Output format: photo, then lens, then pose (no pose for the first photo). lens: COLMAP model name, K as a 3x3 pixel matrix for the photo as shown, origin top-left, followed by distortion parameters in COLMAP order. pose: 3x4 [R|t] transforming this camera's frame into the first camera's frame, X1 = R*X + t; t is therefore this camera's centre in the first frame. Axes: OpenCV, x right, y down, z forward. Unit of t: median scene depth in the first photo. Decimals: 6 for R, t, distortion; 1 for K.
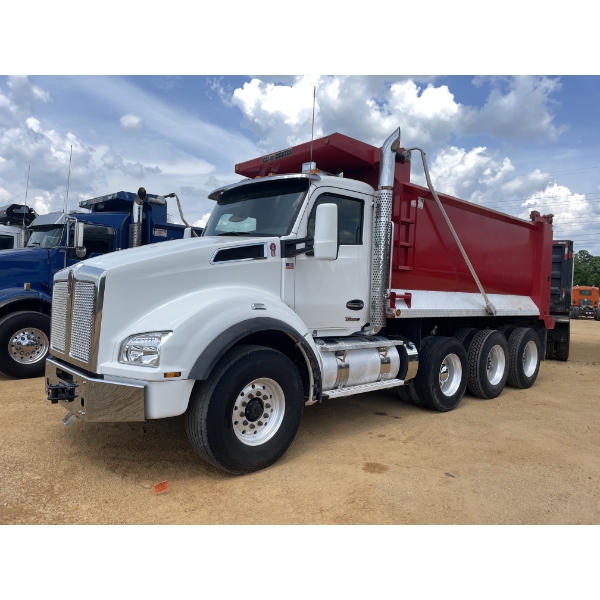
lens RADIAL K [[465.9, 0, 305.4], [0, 465.9, 294.6], [0, 0, 1]] dist [0.036255, -0.035690]
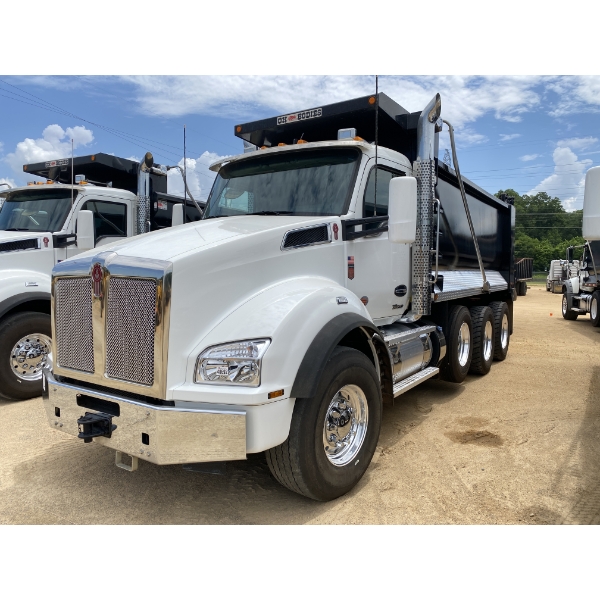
lens RADIAL K [[465.9, 0, 311.1], [0, 465.9, 301.0], [0, 0, 1]] dist [0.036255, -0.035690]
pose [[0.972790, -0.049113, 0.226425, -0.304776], [0.035174, 0.997253, 0.065192, -0.026430], [-0.229005, -0.055454, 0.971844, 0.176138]]
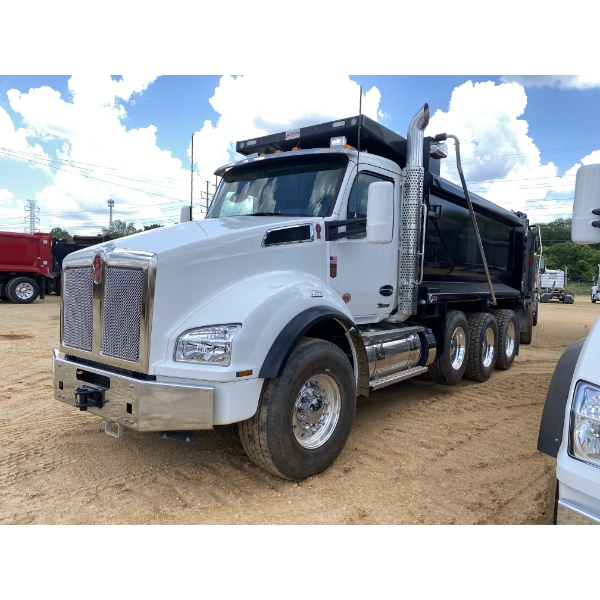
lens RADIAL K [[465.9, 0, 302.6], [0, 465.9, 296.6], [0, 0, 1]] dist [0.036255, -0.035690]
pose [[0.988148, -0.012994, 0.152955, -0.236431], [0.006956, 0.999178, 0.039945, -0.005632], [-0.153348, -0.038408, 0.987425, 0.094008]]
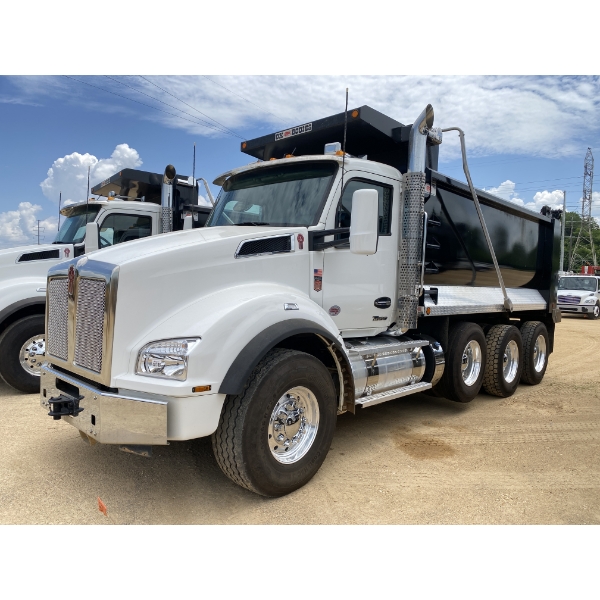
lens RADIAL K [[465.9, 0, 299.3], [0, 465.9, 308.5], [0, 0, 1]] dist [0.036255, -0.035690]
pose [[0.998985, -0.003701, 0.044893, -0.110070], [0.001408, 0.998698, 0.050997, -0.014746], [-0.045024, -0.050882, 0.997689, 0.110305]]
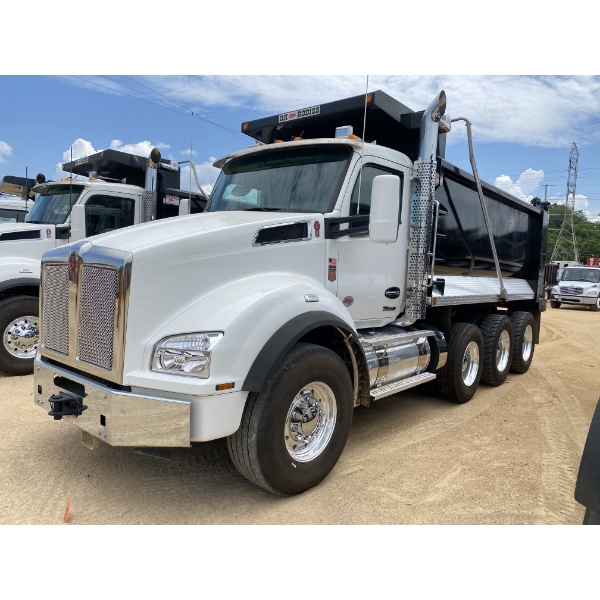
lens RADIAL K [[465.9, 0, 305.2], [0, 465.9, 301.7], [0, 0, 1]] dist [0.036255, -0.035690]
pose [[0.992950, 0.000343, 0.118537, -0.186593], [-0.008256, 0.997768, 0.066270, -0.020914], [-0.118249, -0.066782, 0.990736, 0.154095]]
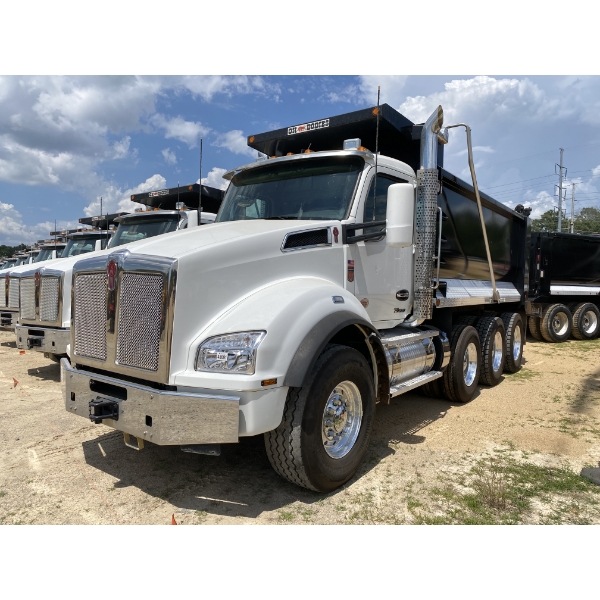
lens RADIAL K [[465.9, 0, 302.6], [0, 465.9, 299.1], [0, 0, 1]] dist [0.036255, -0.035690]
pose [[0.985923, -0.022739, 0.165644, -0.276818], [0.017633, 0.999325, 0.032227, -0.003626], [-0.166265, -0.028853, 0.985659, 0.126719]]
